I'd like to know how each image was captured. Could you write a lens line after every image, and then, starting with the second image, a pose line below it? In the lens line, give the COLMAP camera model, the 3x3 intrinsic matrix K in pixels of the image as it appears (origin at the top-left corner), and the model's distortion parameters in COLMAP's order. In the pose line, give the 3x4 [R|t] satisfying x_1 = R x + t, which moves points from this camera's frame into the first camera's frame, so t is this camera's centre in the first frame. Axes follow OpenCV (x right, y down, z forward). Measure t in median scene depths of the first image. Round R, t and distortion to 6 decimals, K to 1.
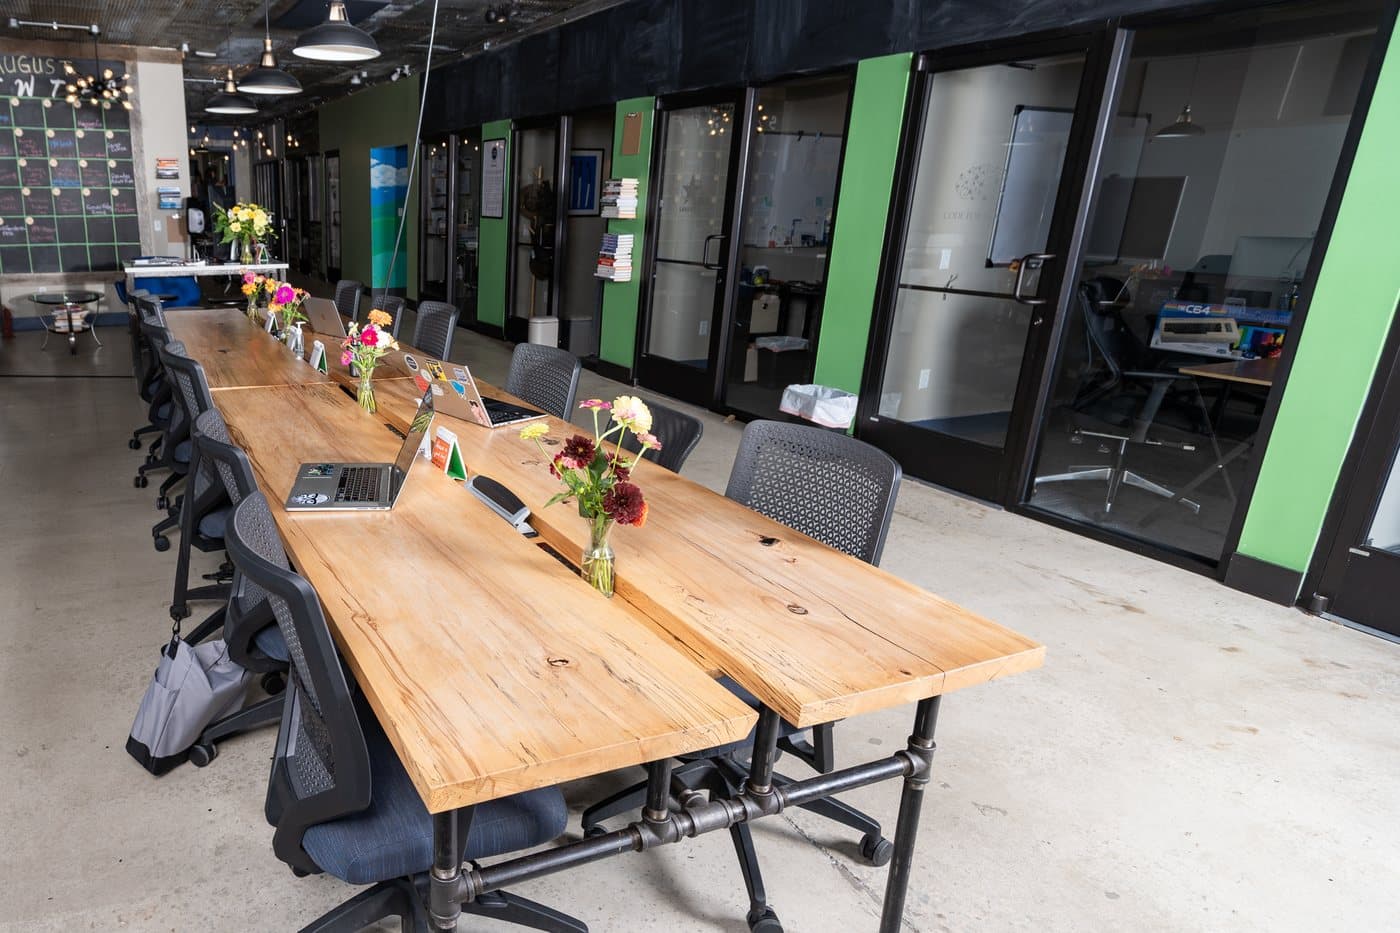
lens RADIAL K [[1312.4, 0, 700.0], [0, 1312.4, 466.5], [0, 0, 1]] dist [-0.004669, 0.000442]
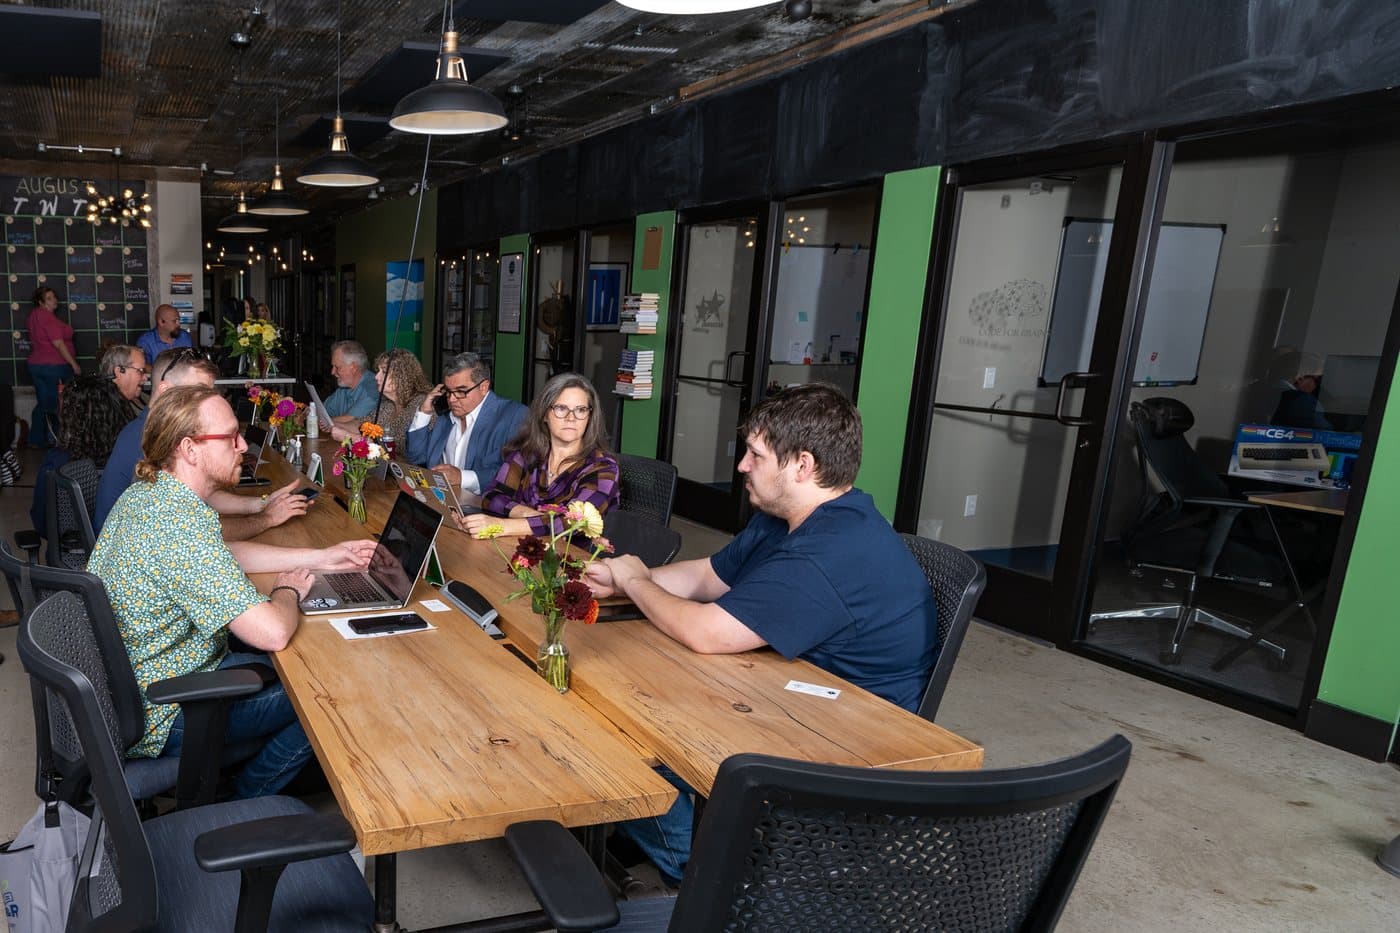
lens RADIAL K [[1551.2, 0, 700.0], [0, 1551.2, 466.5], [0, 0, 1]] dist [-0.006146, -0.009540]
pose [[0.997897, 0.009069, -0.064189, 0.066626], [-0.015398, 0.994989, -0.098796, 0.022797], [0.062971, 0.099577, 0.993035, -0.137595]]
